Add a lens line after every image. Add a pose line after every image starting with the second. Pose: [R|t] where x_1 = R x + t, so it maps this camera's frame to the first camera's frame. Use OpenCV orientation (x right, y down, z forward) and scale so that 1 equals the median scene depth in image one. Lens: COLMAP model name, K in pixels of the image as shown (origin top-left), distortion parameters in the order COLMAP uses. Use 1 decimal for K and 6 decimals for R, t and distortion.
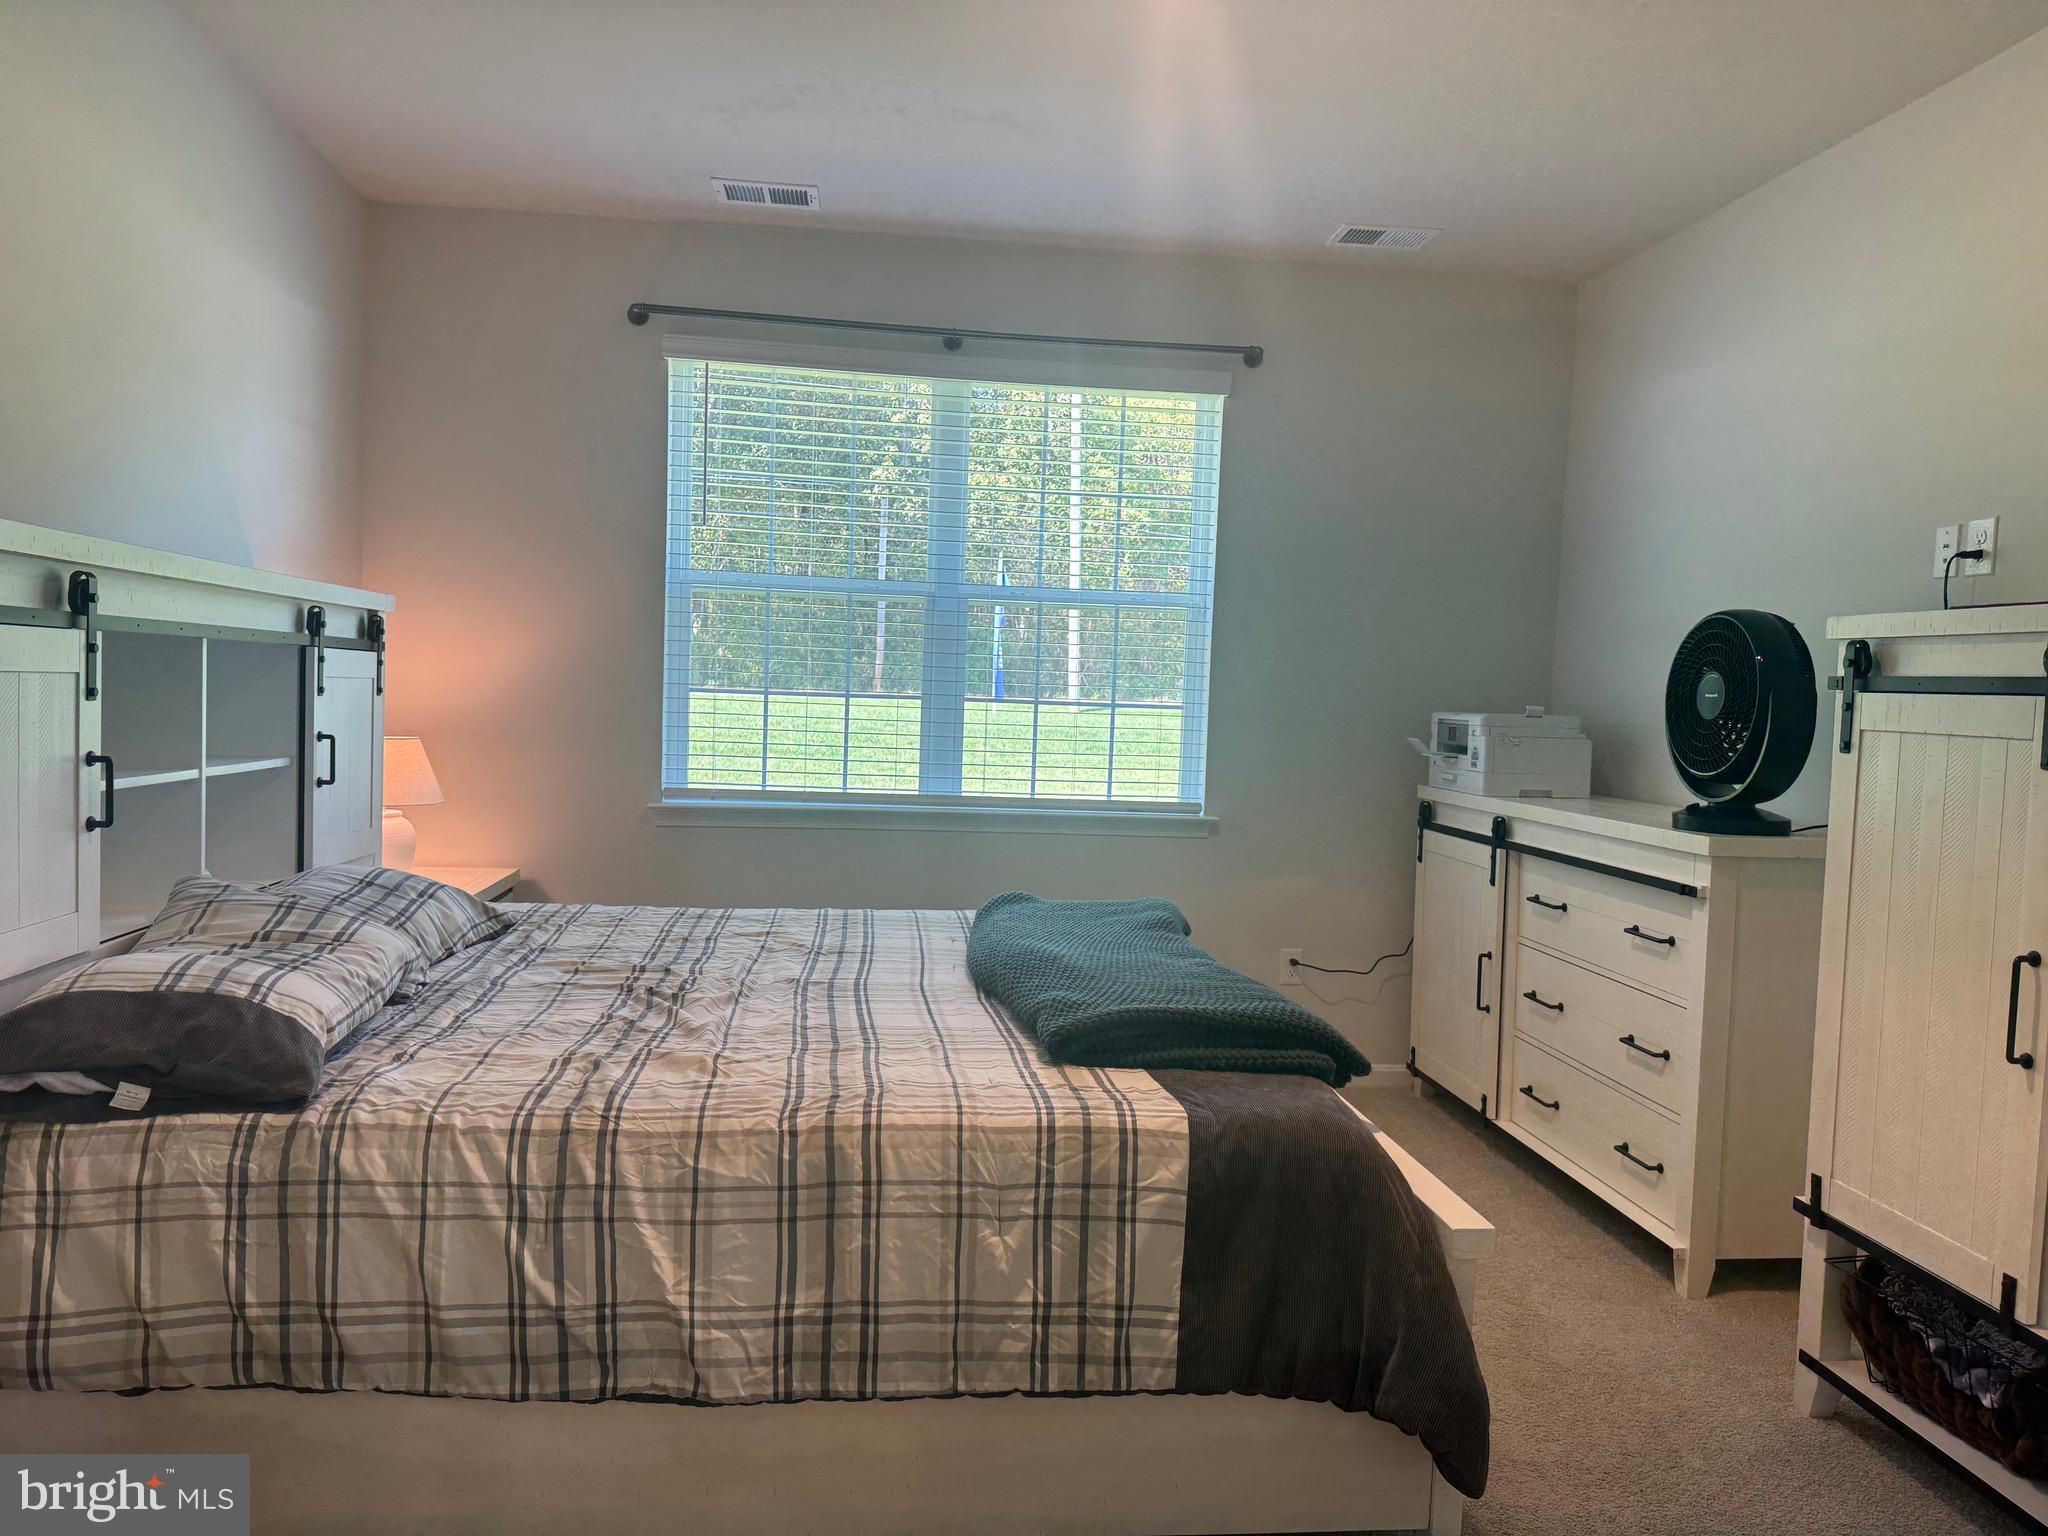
lens RADIAL K [[1437.7, 0, 1028.5], [0, 1437.7, 773.8], [0, 0, 1]] dist [0.045330, -0.074822]
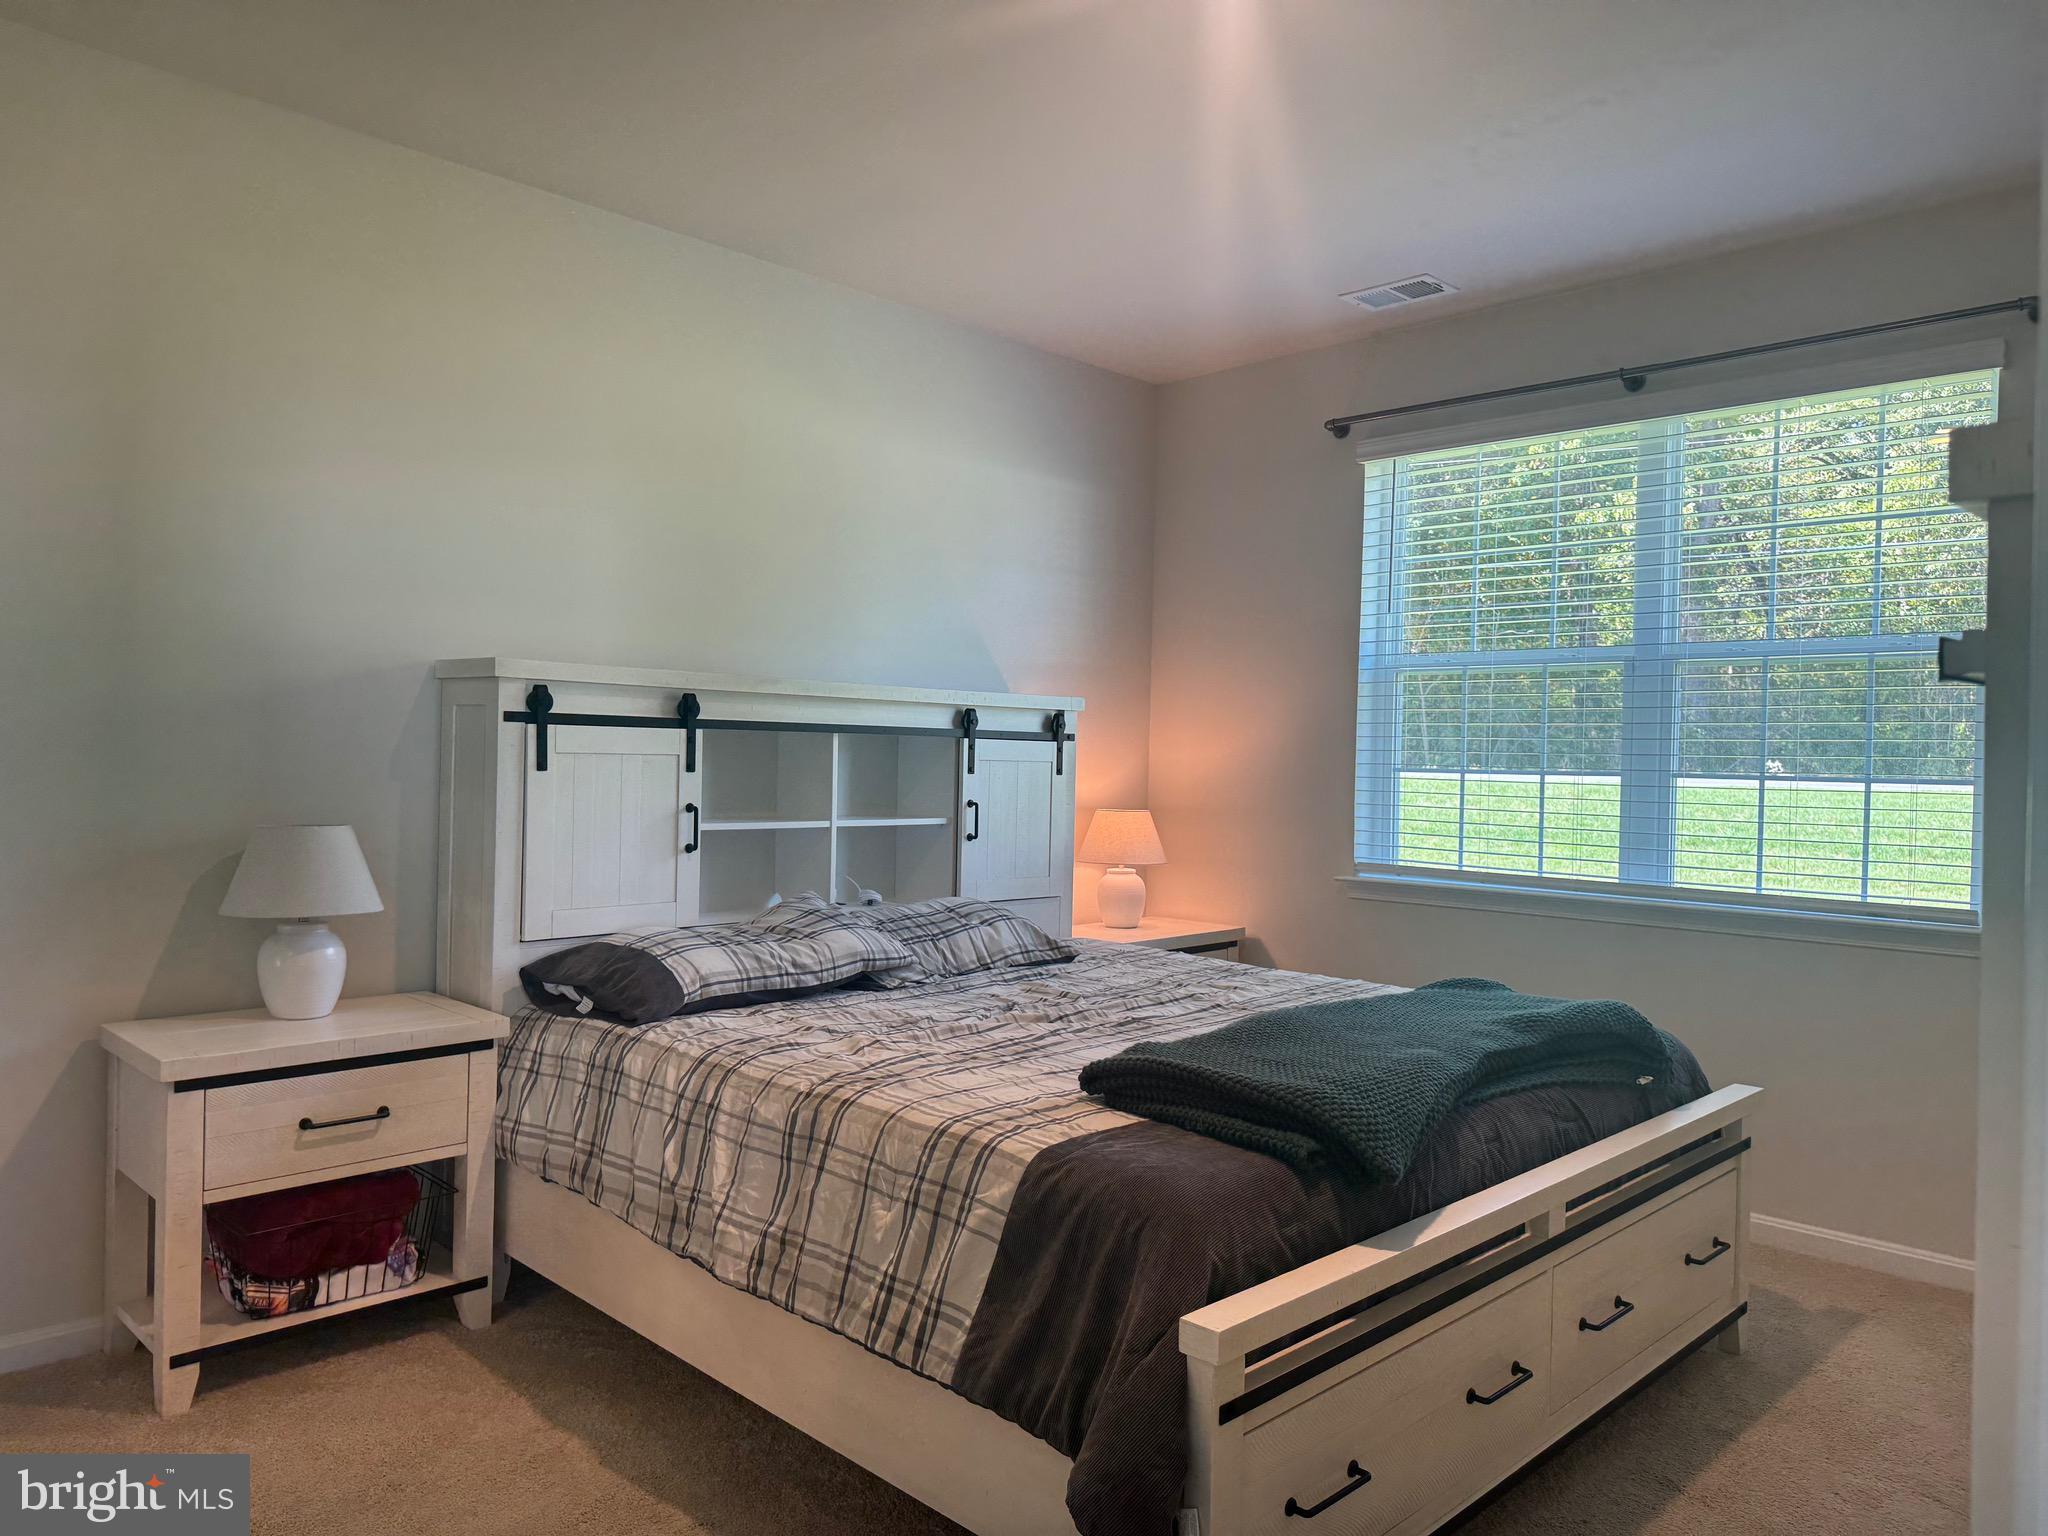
lens RADIAL K [[1437.7, 0, 992.5], [0, 1437.7, 768.3], [0, 0, 1]] dist [0.045330, -0.074822]
pose [[0.615364, -0.018250, -0.788032, 0.724191], [-0.041218, 0.997619, -0.055291, 0.017114], [0.787165, 0.066505, 0.613147, 0.244909]]
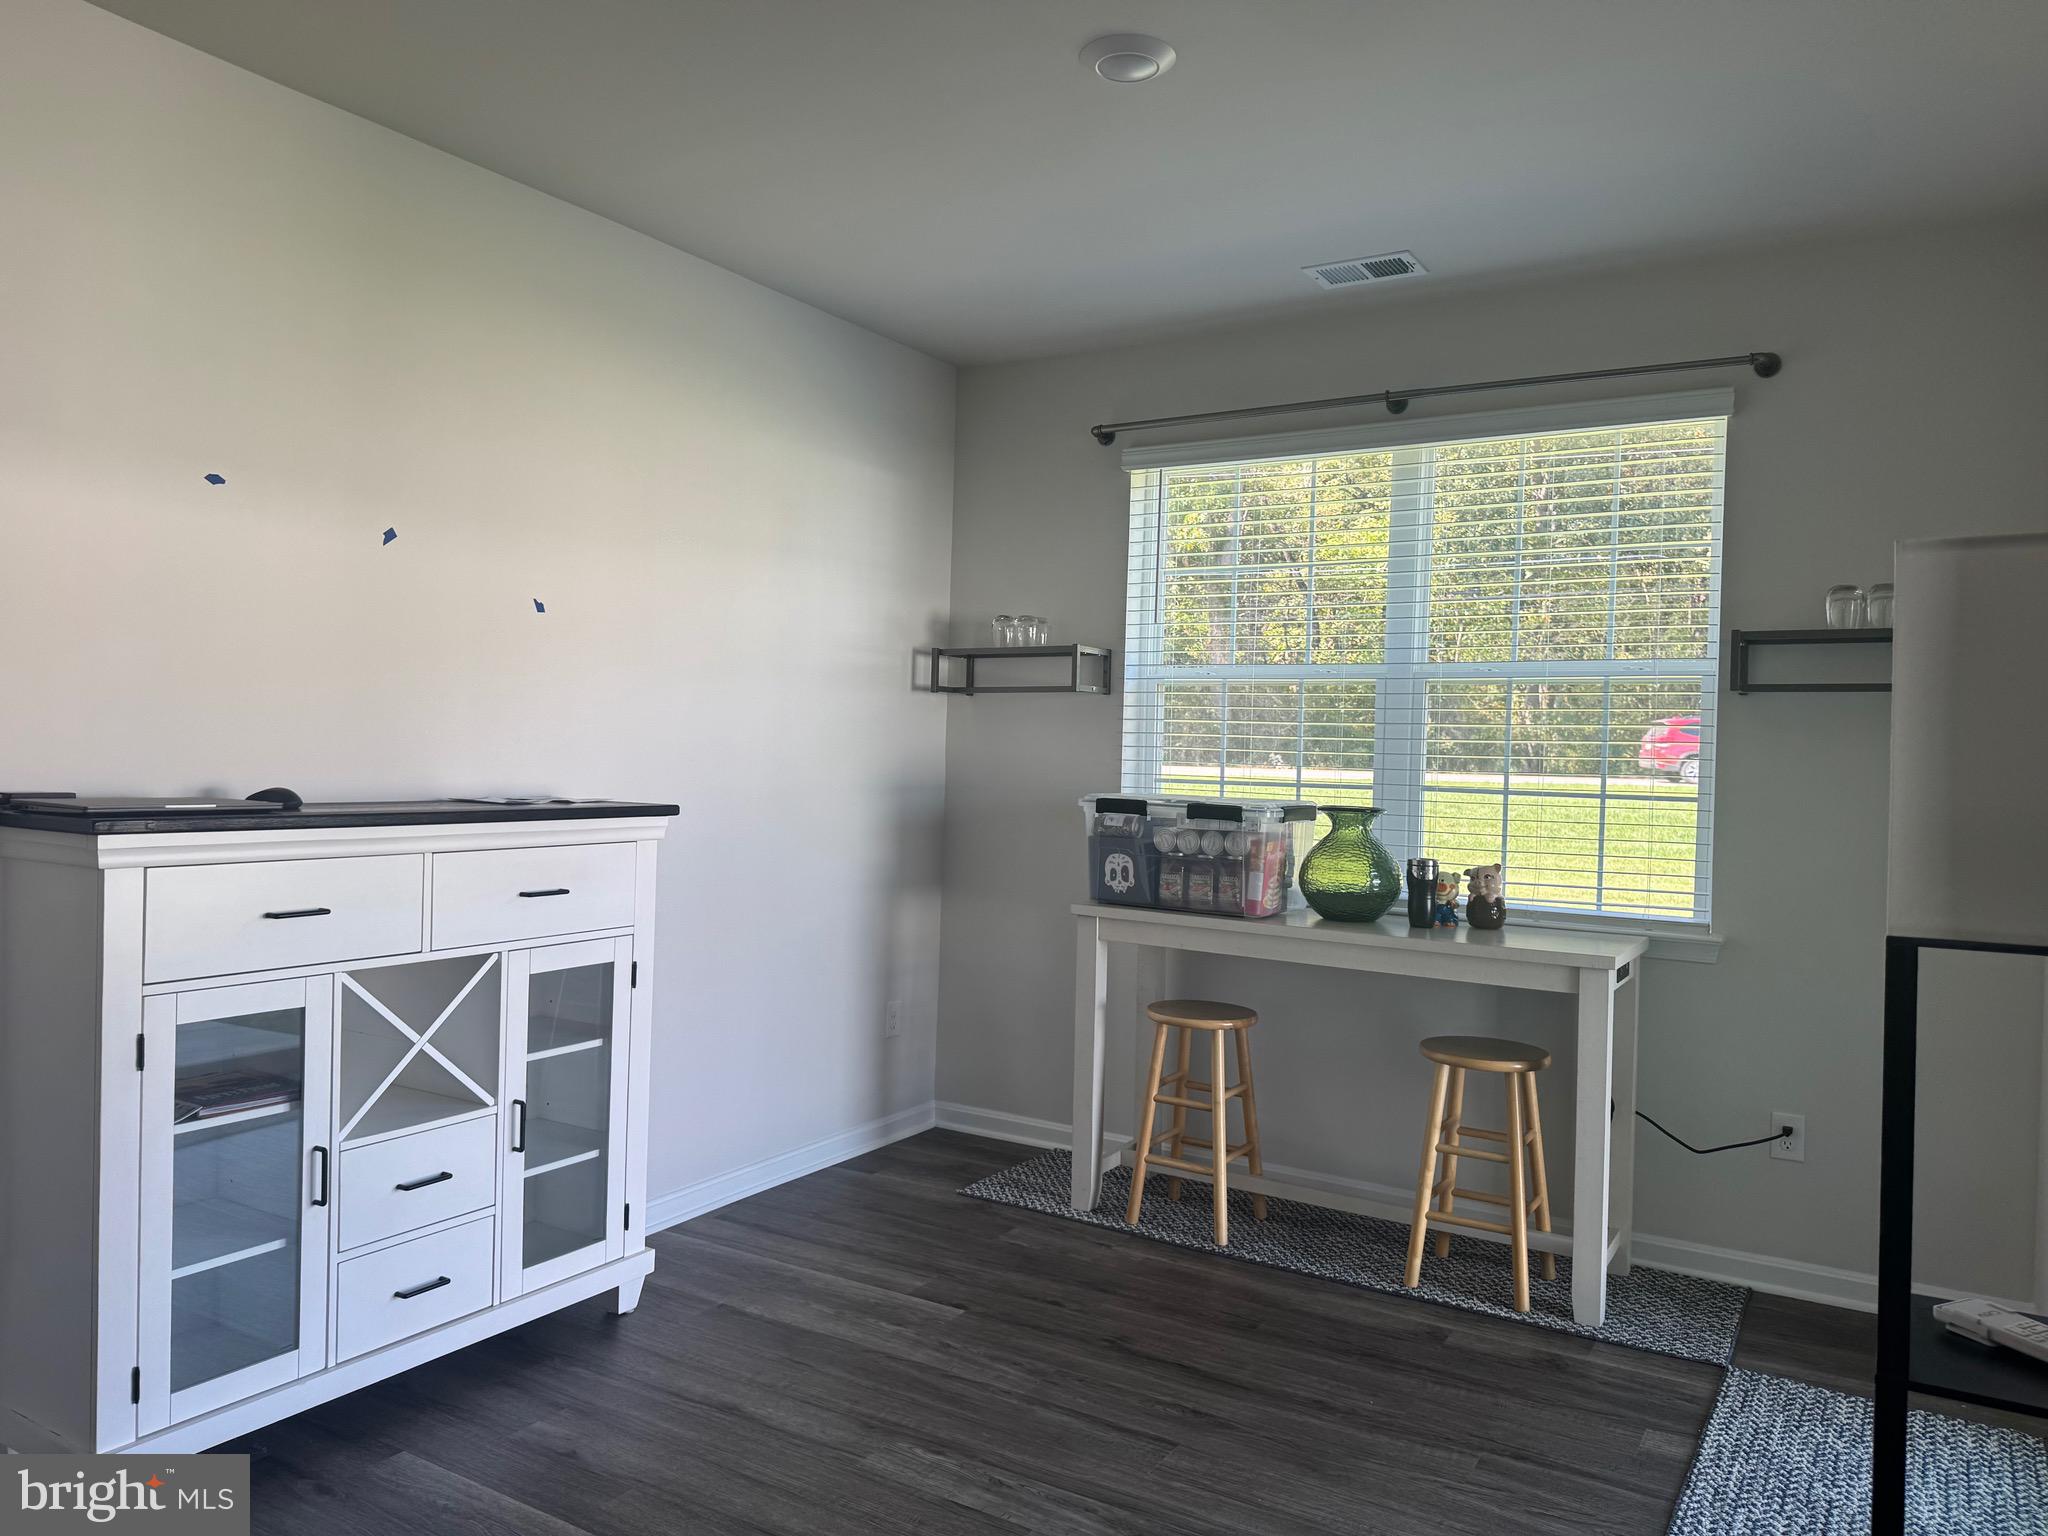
lens RADIAL K [[1437.7, 0, 1023.4], [0, 1437.7, 758.9], [0, 0, 1]] dist [0.045330, -0.074822]
pose [[0.791329, -0.016981, -0.611155, 0.572364], [-0.036967, 0.996456, -0.075552, 0.012160], [0.610272, 0.082379, 0.787897, 0.231510]]
